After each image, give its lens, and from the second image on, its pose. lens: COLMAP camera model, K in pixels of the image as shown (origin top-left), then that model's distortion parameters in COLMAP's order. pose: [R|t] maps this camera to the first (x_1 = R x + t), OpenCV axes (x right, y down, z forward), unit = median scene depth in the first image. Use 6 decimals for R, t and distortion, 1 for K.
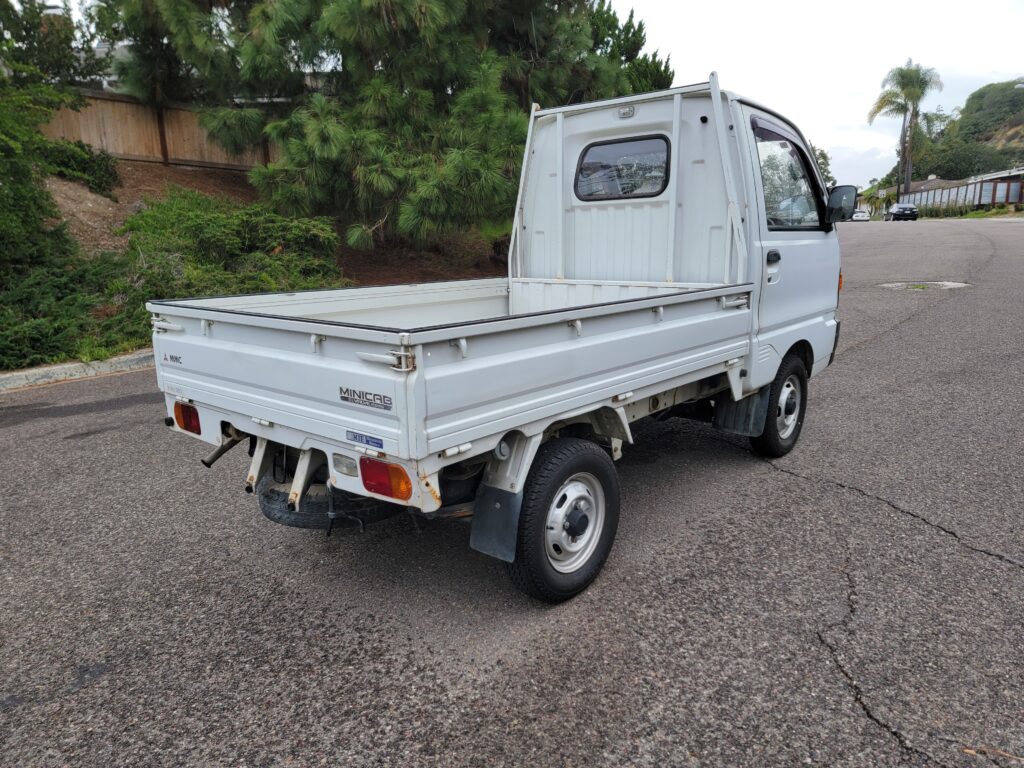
lens RADIAL K [[708.4, 0, 515.2], [0, 708.4, 382.4], [0, 0, 1]] dist [0.090479, -0.076374]
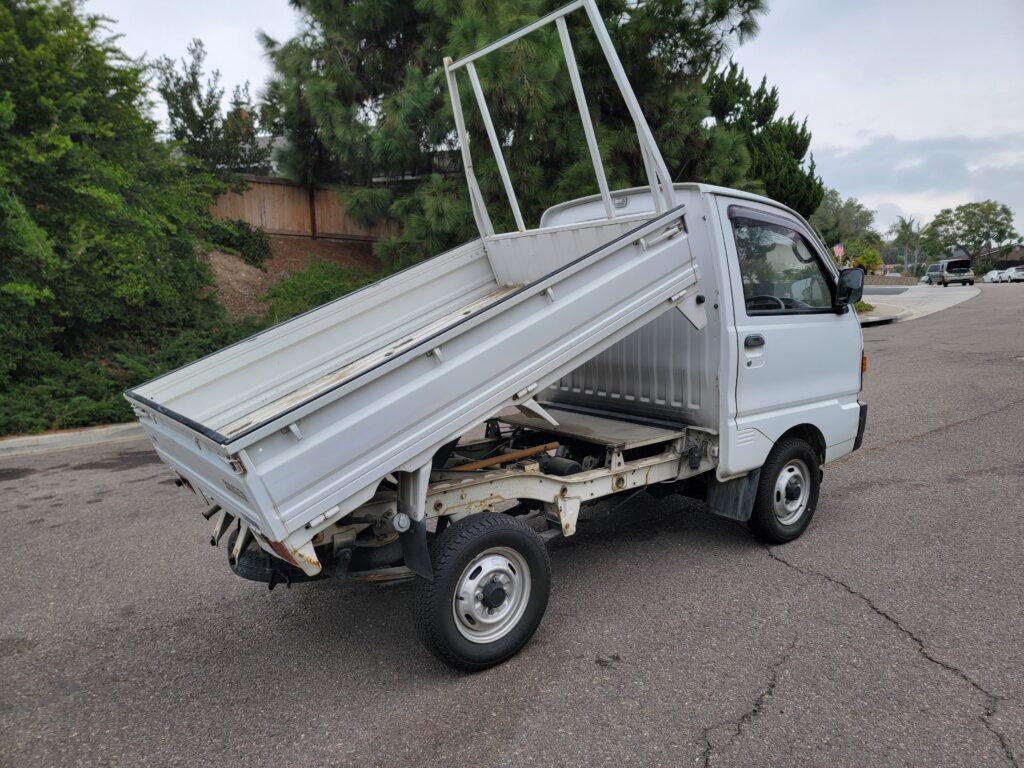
lens RADIAL K [[711.3, 0, 522.4], [0, 711.3, 382.6], [0, 0, 1]] dist [0.088894, -0.083462]
pose [[0.981311, 0.026436, -0.190605, 0.066815], [-0.041743, 0.996176, -0.076746, -0.007560], [0.187847, 0.083268, 0.978662, -0.011621]]
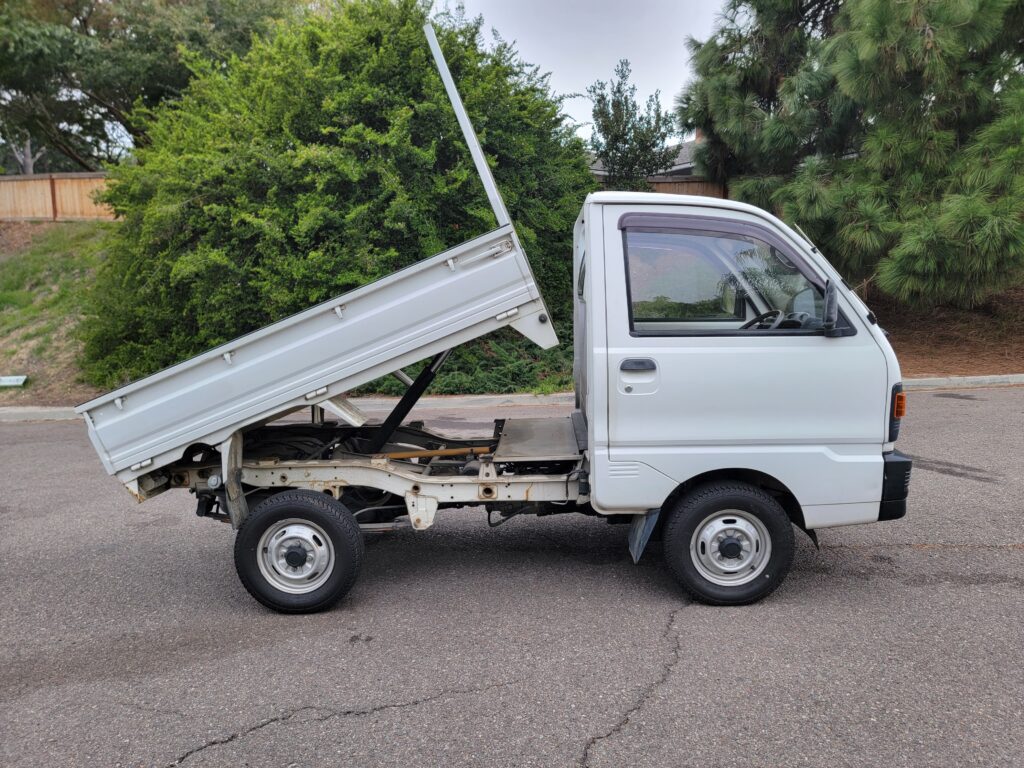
lens RADIAL K [[711.3, 0, 522.4], [0, 711.3, 382.6], [0, 0, 1]] dist [0.088894, -0.083462]
pose [[0.630036, 0.106829, -0.769183, 0.273195], [-0.154554, 0.987927, 0.010614, -0.040003], [0.761030, 0.112193, 0.638941, 0.091376]]
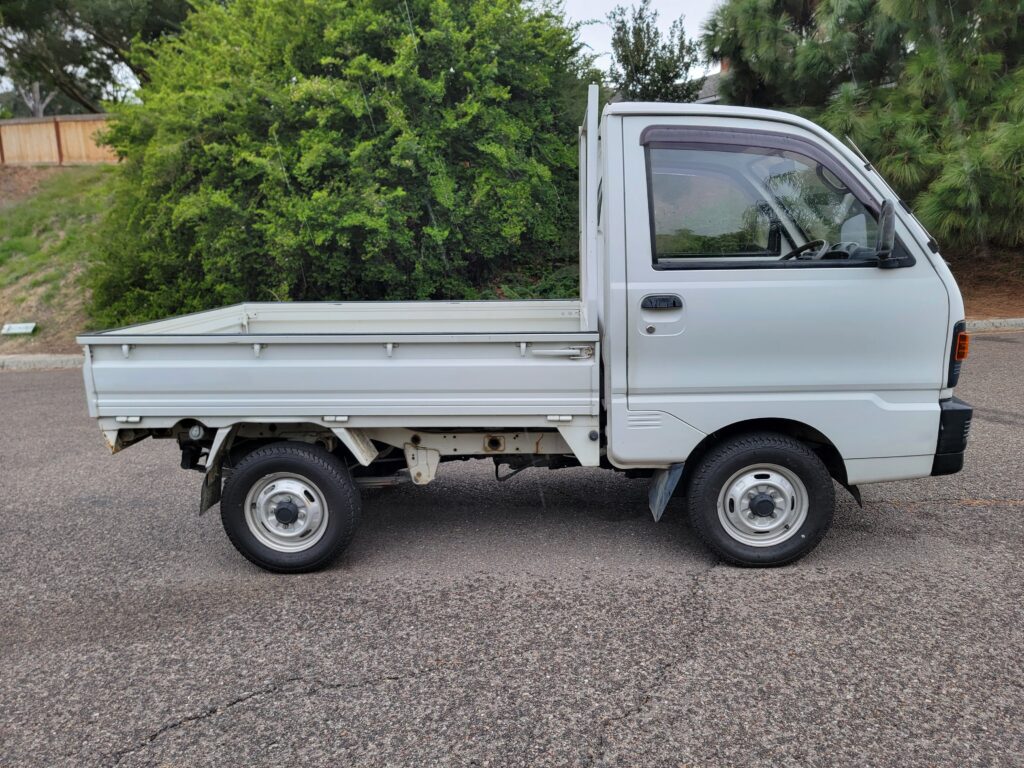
lens RADIAL K [[713.5, 0, 518.0], [0, 713.5, 381.6], [0, 0, 1]] dist [0.087425, -0.083879]
pose [[0.607743, 0.159565, -0.777938, 0.254820], [-0.149652, 0.985066, 0.085139, -0.037692], [0.779906, 0.064677, 0.622547, 0.110479]]
